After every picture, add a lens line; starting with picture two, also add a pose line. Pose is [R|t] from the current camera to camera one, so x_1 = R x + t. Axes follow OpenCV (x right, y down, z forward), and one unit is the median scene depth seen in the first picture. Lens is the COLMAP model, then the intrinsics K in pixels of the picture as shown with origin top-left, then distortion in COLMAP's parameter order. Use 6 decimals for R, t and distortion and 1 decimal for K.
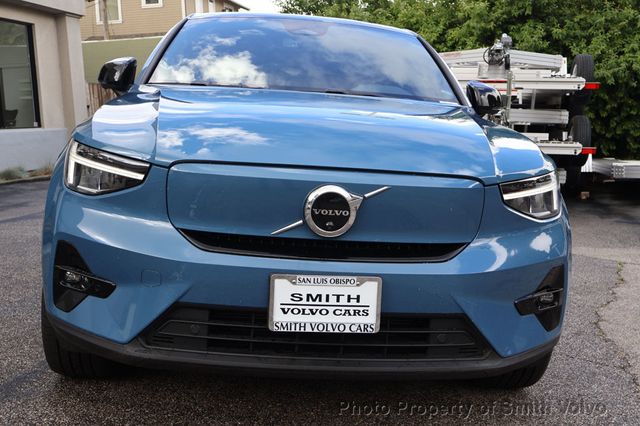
lens RADIAL K [[772.4, 0, 320.0], [0, 772.4, 213.8], [0, 0, 1]] dist [0.016161, 0.000000]
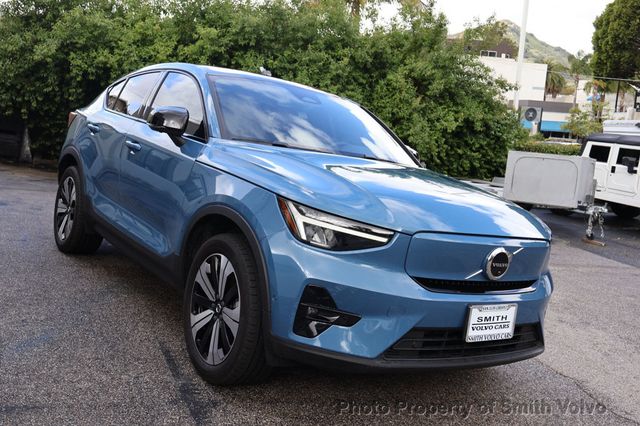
lens RADIAL K [[693.9, 0, 319.7], [0, 693.9, 212.5], [0, 0, 1]] dist [0.074182, 0.000000]
pose [[0.849401, 0.013667, 0.527571, -1.039600], [-0.033623, 0.999035, 0.028253, -0.134897], [-0.526676, -0.041736, 0.849041, -0.016077]]
